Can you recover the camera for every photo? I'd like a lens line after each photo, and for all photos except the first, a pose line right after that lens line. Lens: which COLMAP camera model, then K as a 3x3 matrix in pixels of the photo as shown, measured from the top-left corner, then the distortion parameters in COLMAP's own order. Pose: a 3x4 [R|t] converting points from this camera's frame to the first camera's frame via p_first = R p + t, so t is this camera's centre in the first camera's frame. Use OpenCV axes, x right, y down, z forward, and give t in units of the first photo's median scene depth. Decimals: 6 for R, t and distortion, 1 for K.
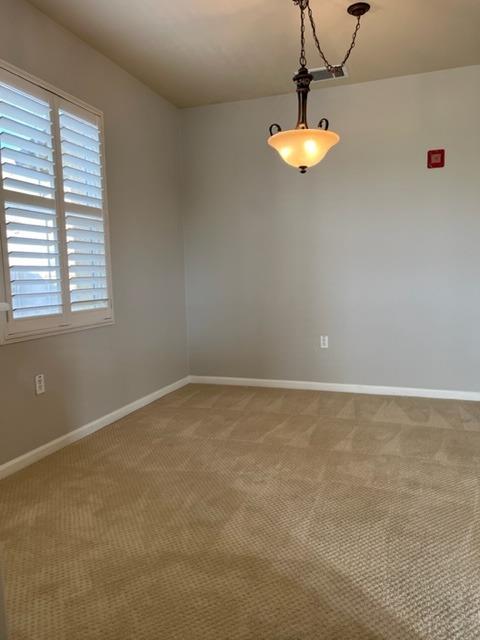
lens RADIAL K [[489.6, 0, 238.5], [0, 489.6, 321.3], [0, 0, 1]] dist [0.041272, -0.033825]
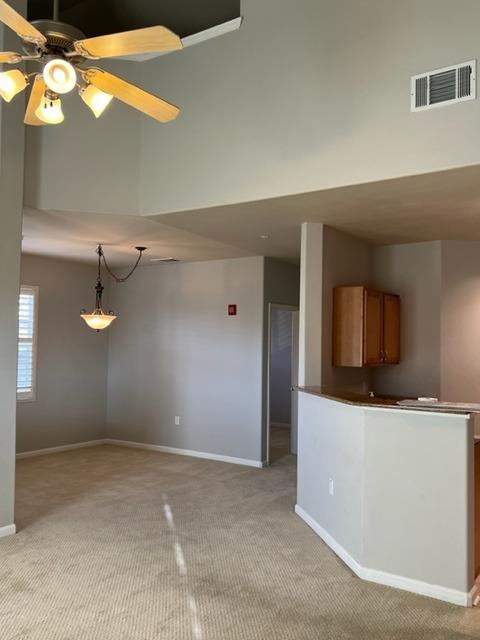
lens RADIAL K [[570.0, 0, 240.5], [0, 570.0, 319.7], [0, 0, 1]] dist [0.080802, -0.107958]
pose [[0.965964, 0.026650, -0.257300, 0.946185], [-0.061489, 0.989825, -0.128322, -0.060324], [0.251262, 0.139775, 0.957774, -0.816254]]
